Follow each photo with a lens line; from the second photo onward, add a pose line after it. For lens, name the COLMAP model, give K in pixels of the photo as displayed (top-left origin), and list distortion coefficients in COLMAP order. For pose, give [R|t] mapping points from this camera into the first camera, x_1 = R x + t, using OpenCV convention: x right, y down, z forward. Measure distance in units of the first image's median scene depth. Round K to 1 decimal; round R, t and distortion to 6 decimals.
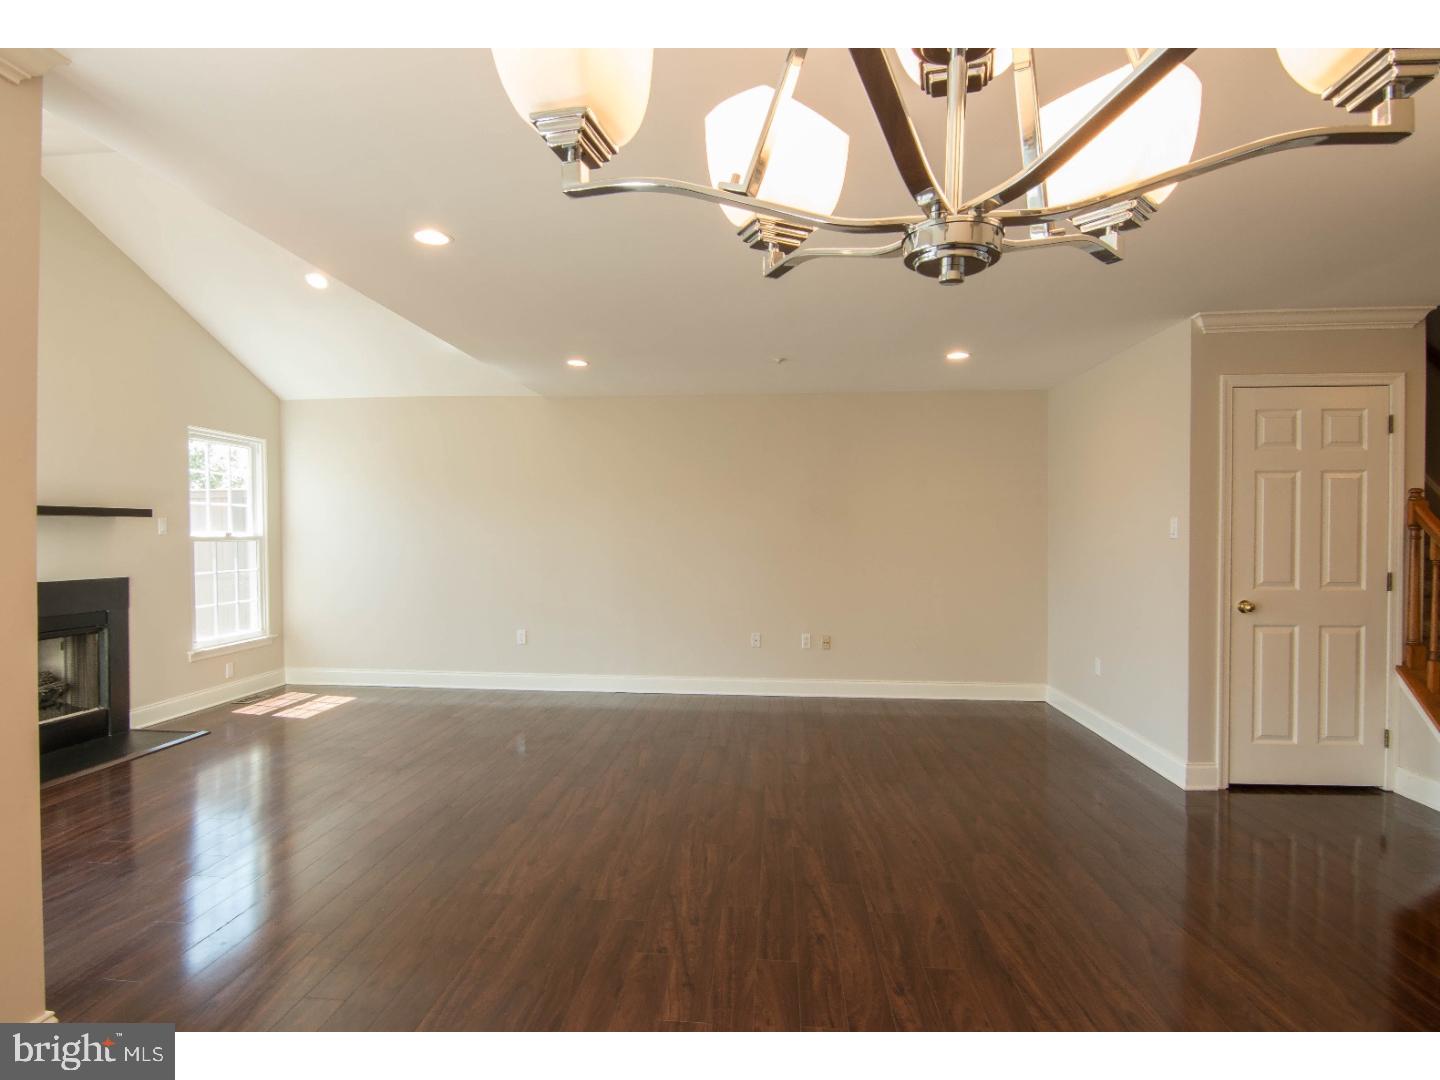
lens RADIAL K [[803.2, 0, 720.0], [0, 803.2, 540.0], [0, 0, 1]] dist [-0.013005, -0.001114]
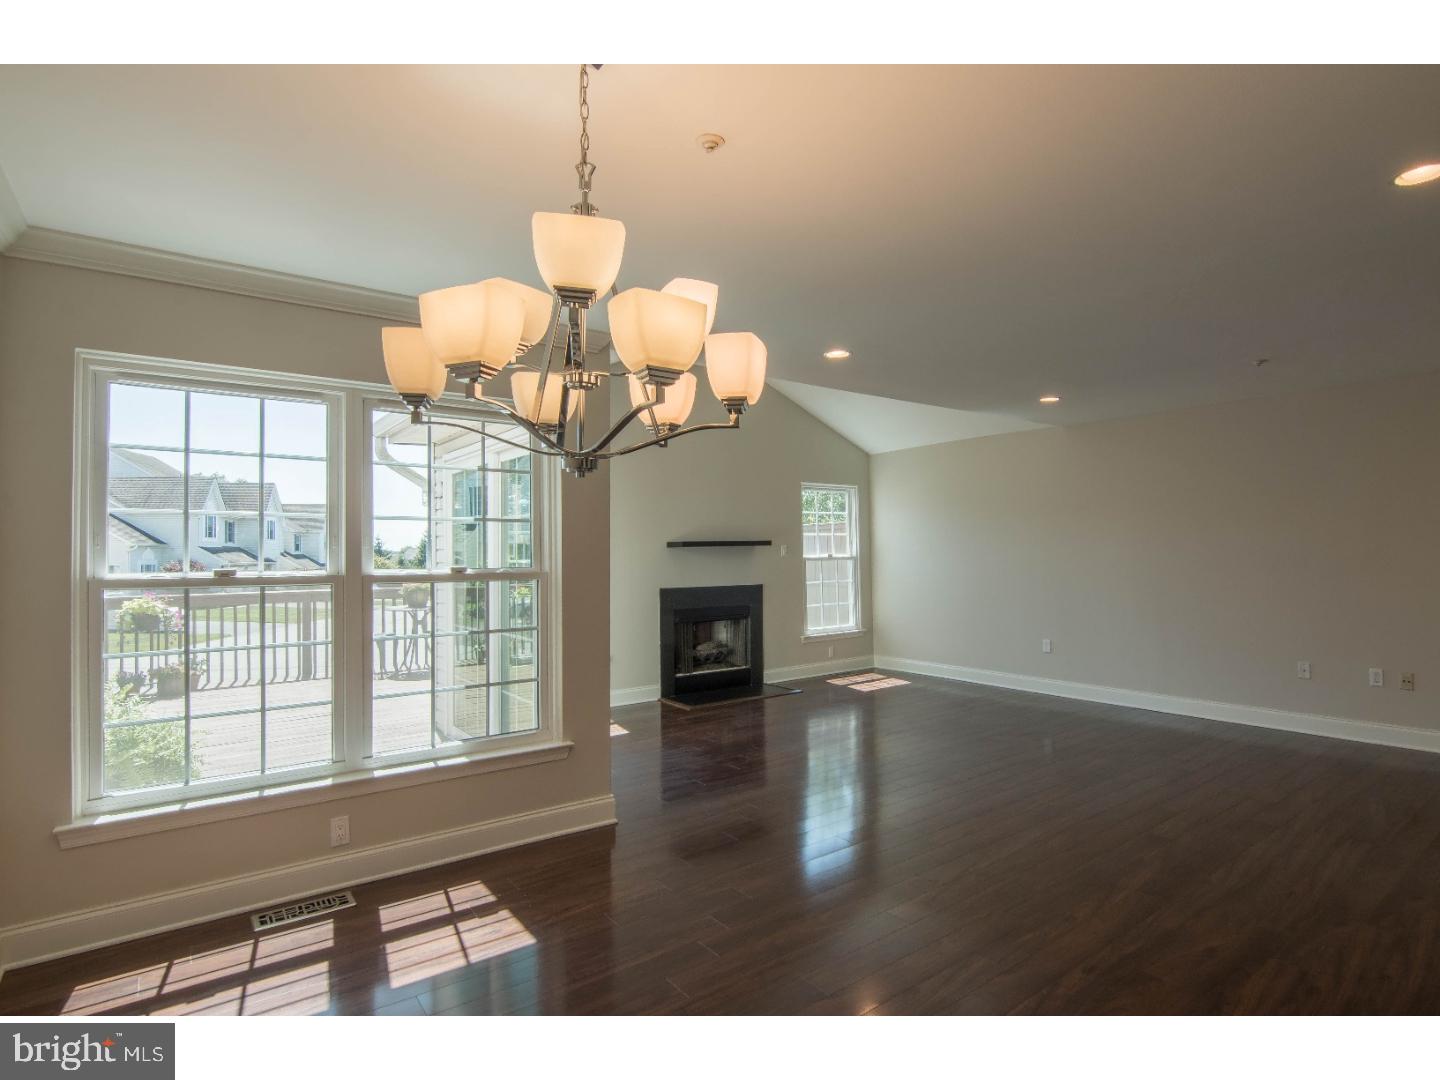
lens RADIAL K [[754.8, 0, 720.0], [0, 754.8, 540.0], [0, 0, 1]] dist [-0.015143, -0.001415]
pose [[0.661155, -0.023982, -0.749866, 0.256551], [0.008706, 0.999667, -0.024295, -0.003756], [0.750199, 0.009535, 0.661144, -0.027184]]
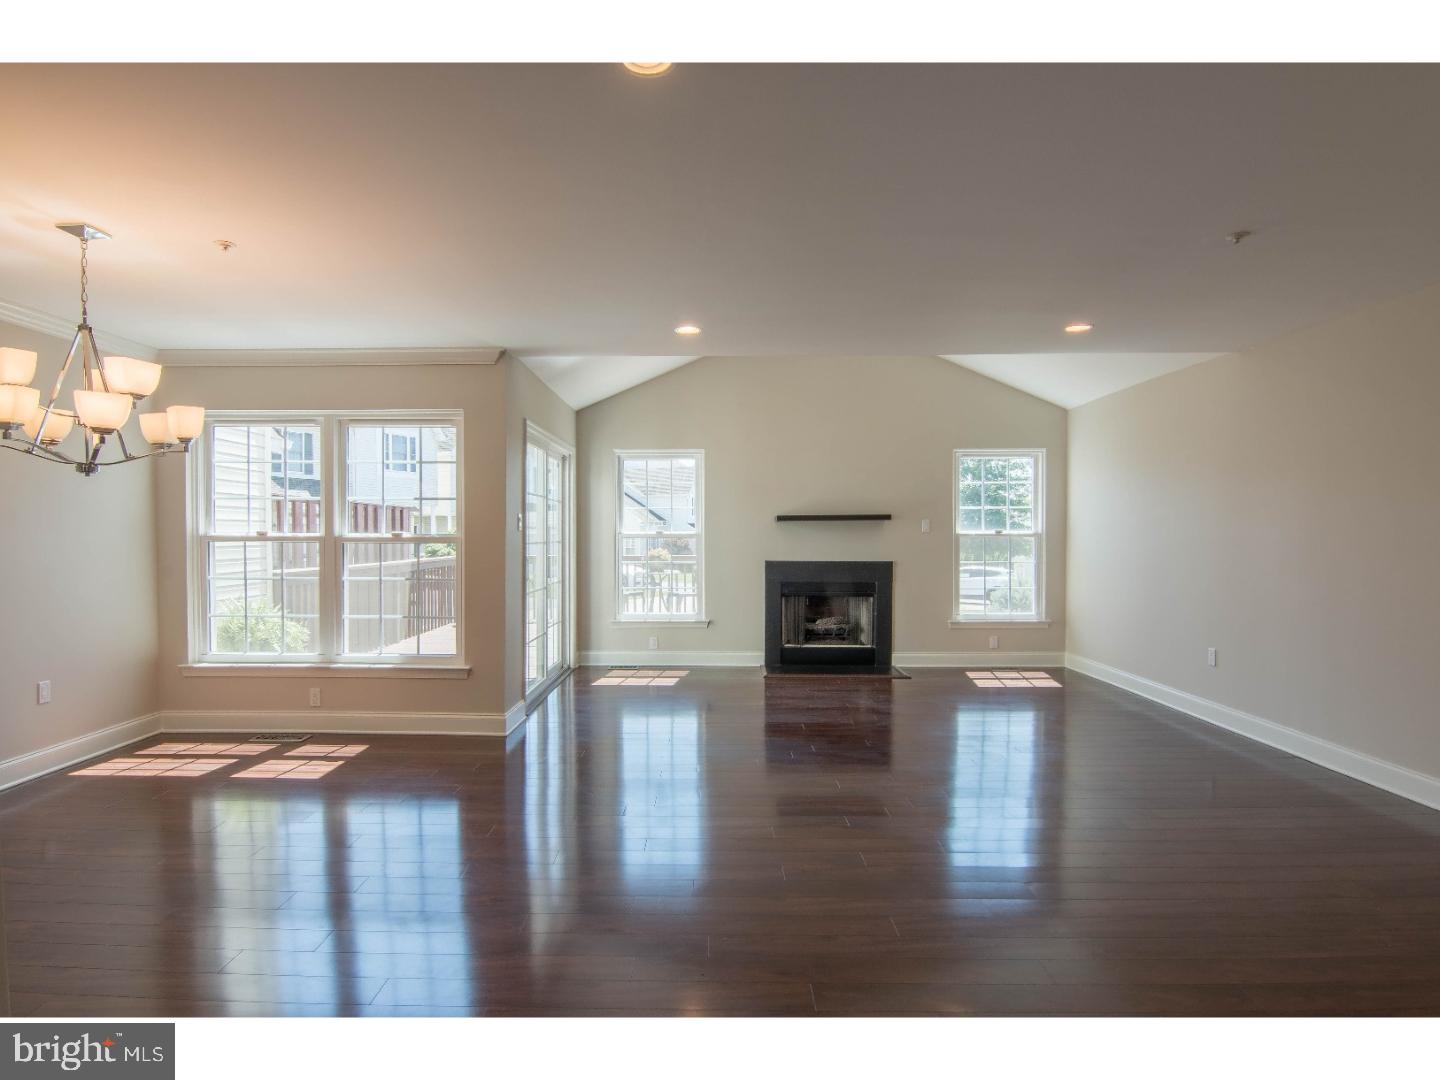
lens RADIAL K [[760.1, 0, 695.2], [0, 760.1, 554.1], [0, 0, 1]] dist [-0.015463, -0.001067]
pose [[0.050109, 0.023131, -0.998476, 0.527459], [-0.006338, 0.999719, 0.022841, 0.003411], [0.998724, 0.005183, 0.050242, 0.478503]]
